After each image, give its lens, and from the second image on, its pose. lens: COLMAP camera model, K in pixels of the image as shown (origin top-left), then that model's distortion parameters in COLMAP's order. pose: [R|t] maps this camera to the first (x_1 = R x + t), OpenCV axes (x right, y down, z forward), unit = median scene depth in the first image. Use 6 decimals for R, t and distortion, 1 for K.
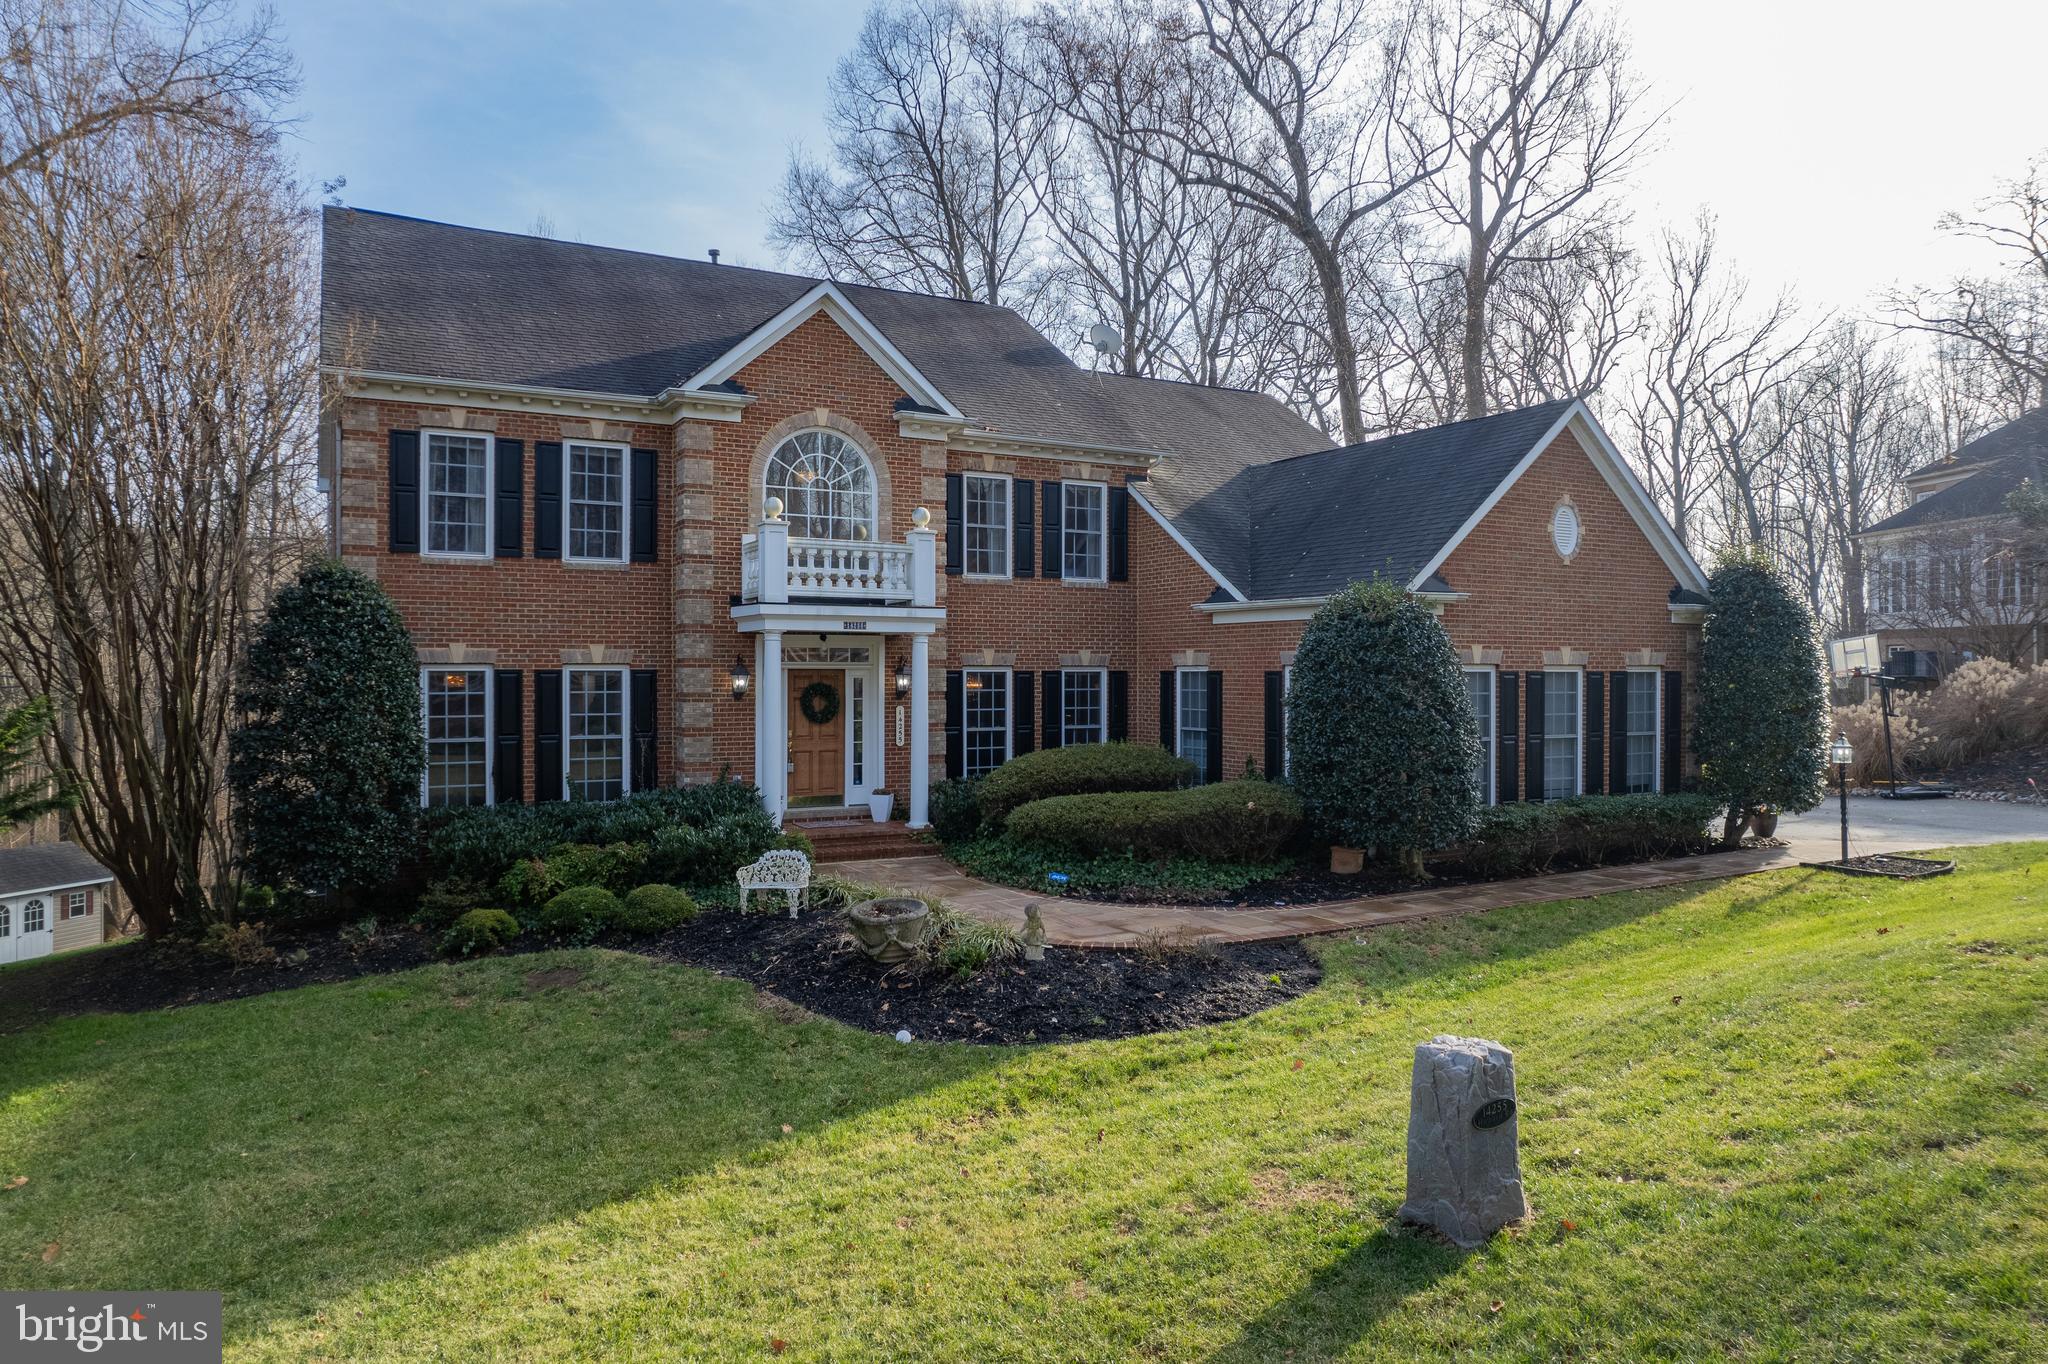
lens RADIAL K [[1331.5, 0, 1024.0], [0, 1331.5, 682.0], [0, 0, 1]] dist [-0.056667, -0.000398]
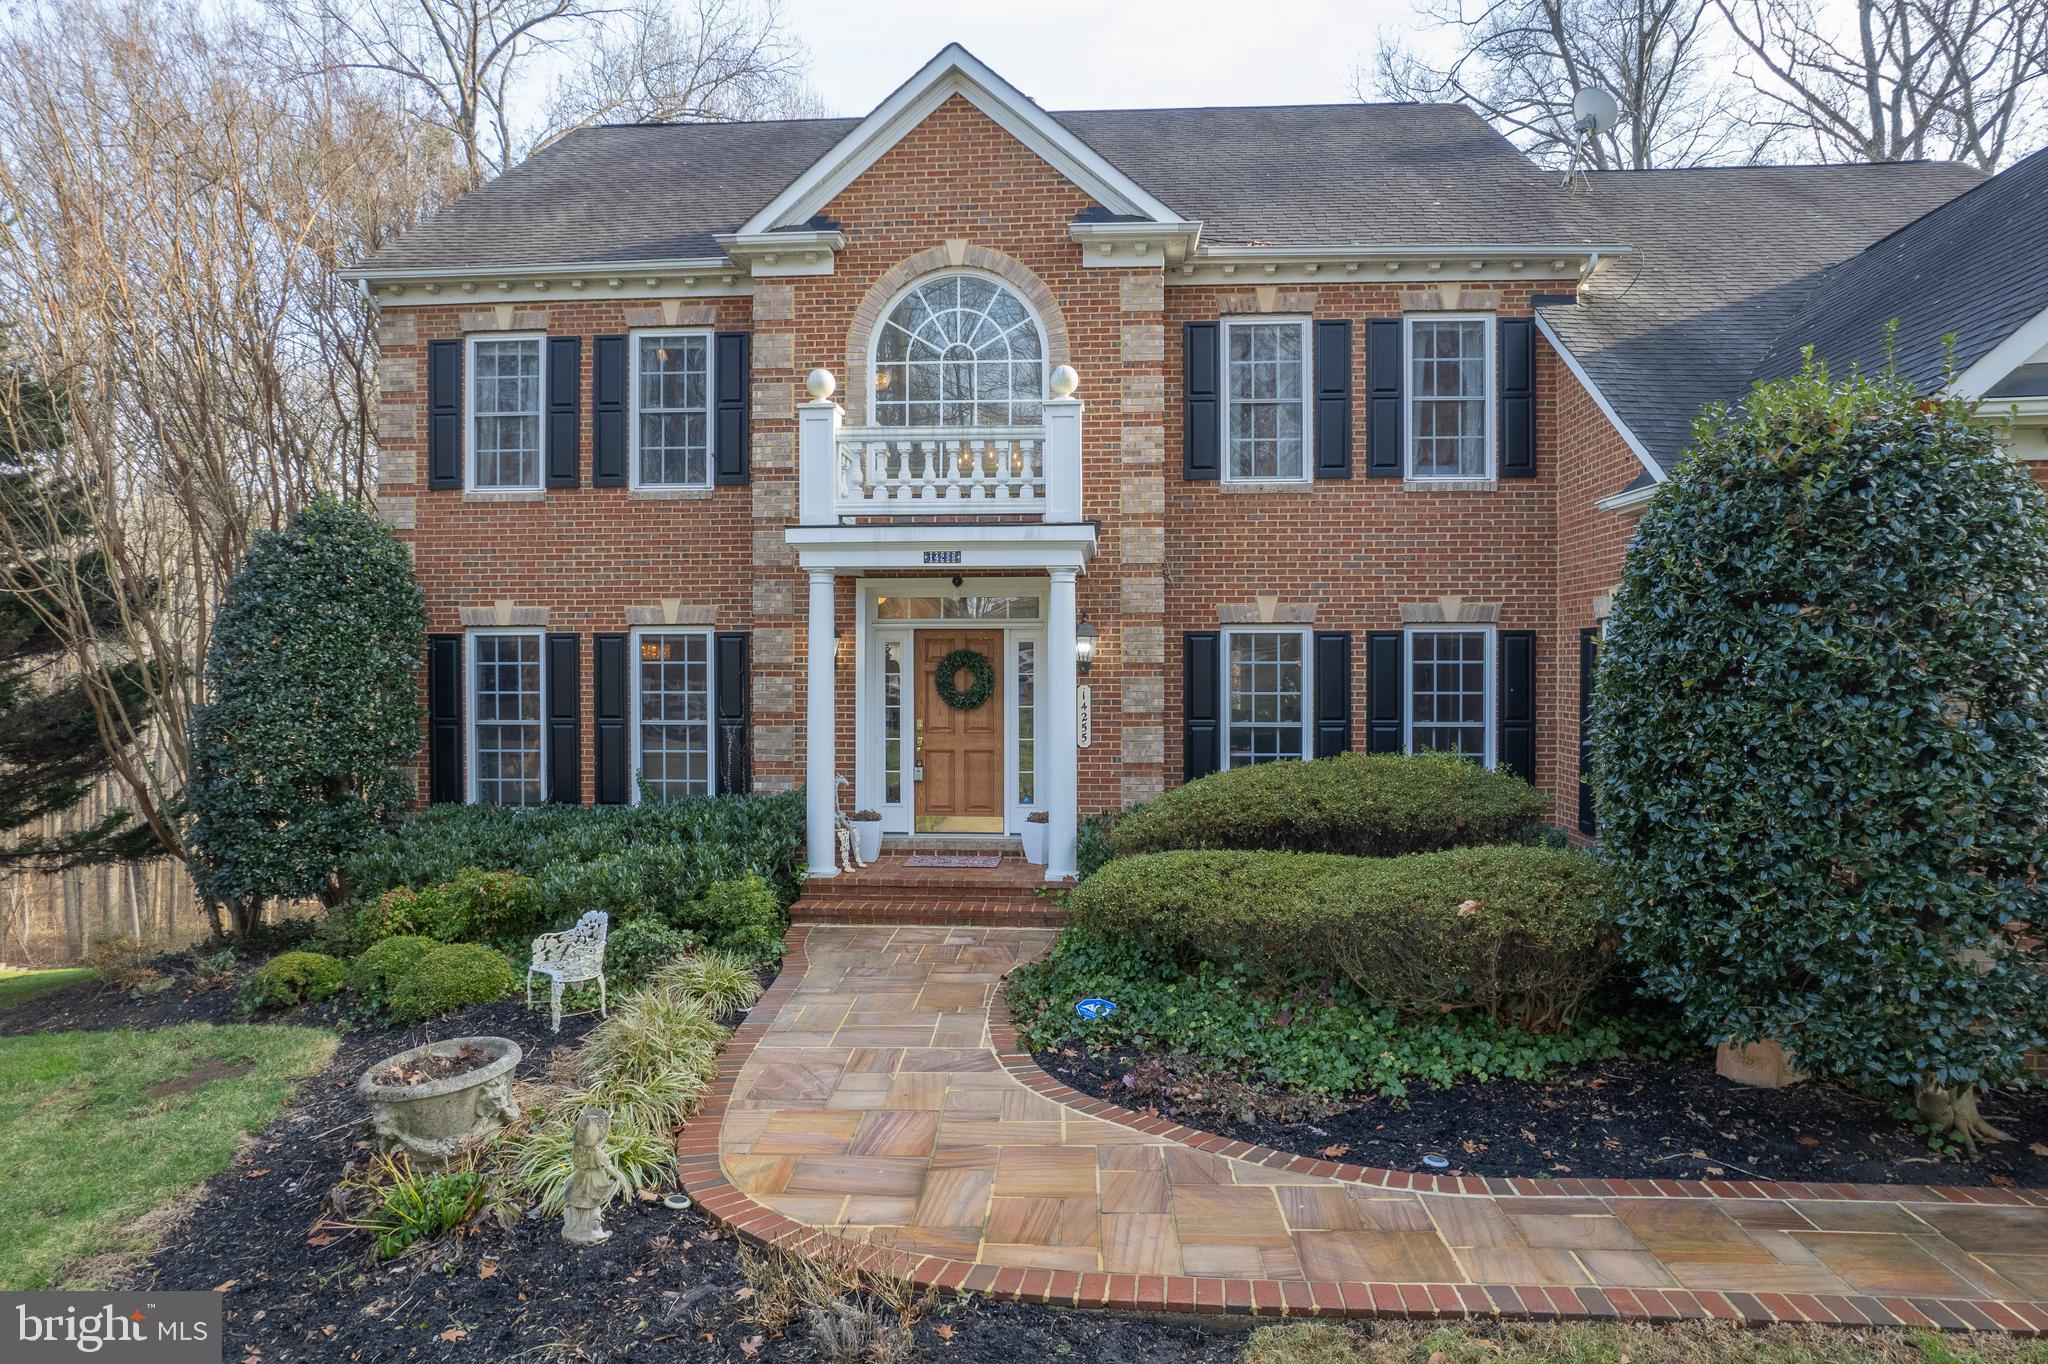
lens RADIAL K [[1316.4, 0, 1016.2], [0, 1316.4, 695.2], [0, 0, 1]] dist [-0.086315, 0.080759]
pose [[0.834834, 0.011683, -0.550377, 0.246639], [-0.001903, 0.999830, 0.018336, 0.012084], [0.550498, -0.014260, 0.834715, 0.482375]]
